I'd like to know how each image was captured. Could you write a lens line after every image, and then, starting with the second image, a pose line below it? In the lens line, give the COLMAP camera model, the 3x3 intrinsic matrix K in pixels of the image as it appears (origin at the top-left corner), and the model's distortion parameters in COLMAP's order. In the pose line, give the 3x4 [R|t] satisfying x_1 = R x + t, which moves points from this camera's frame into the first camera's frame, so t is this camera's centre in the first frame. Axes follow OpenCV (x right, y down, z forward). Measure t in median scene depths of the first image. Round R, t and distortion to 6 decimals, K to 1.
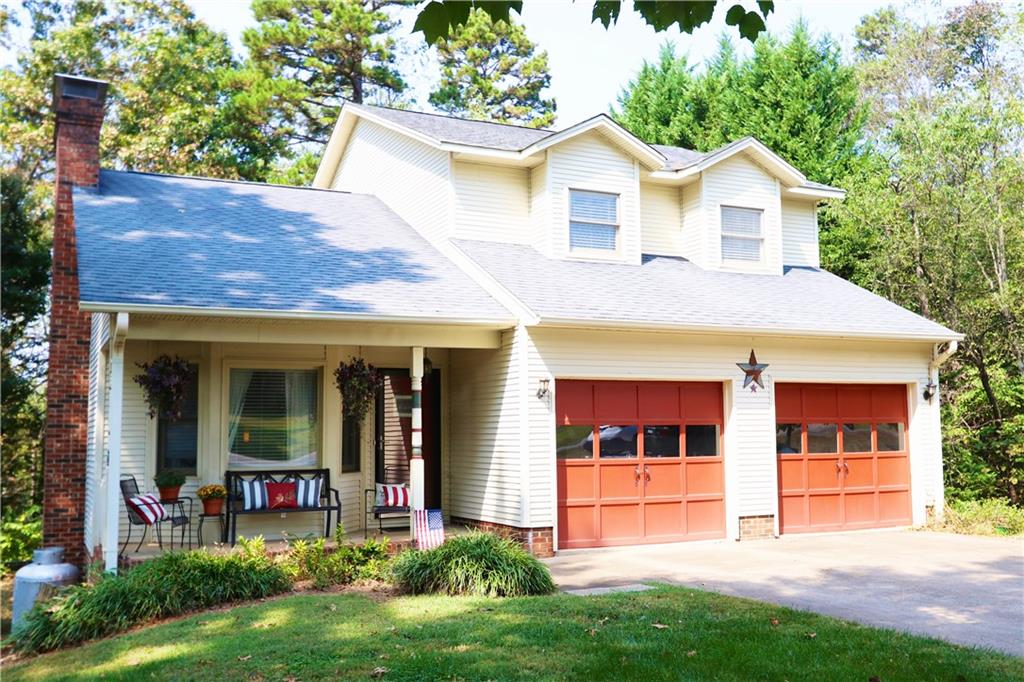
lens RADIAL K [[1018.3, 0, 512.0], [0, 1018.3, 341.0], [0, 0, 1]] dist [0.003256, 0.003726]
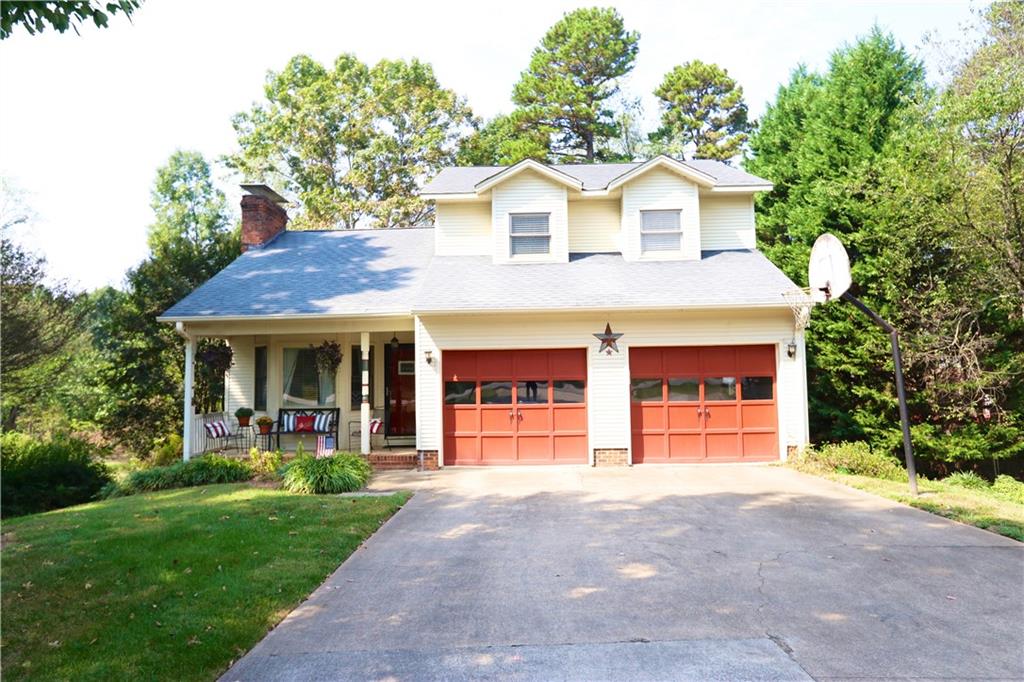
lens RADIAL K [[709.4, 0, 512.0], [0, 709.4, 327.0], [0, 0, 1]] dist [-0.005406, -0.000240]
pose [[0.876601, -0.036941, -0.479798, 0.569325], [0.049736, 0.998665, 0.013978, -0.005389], [0.478641, -0.036117, 0.877268, 0.133892]]
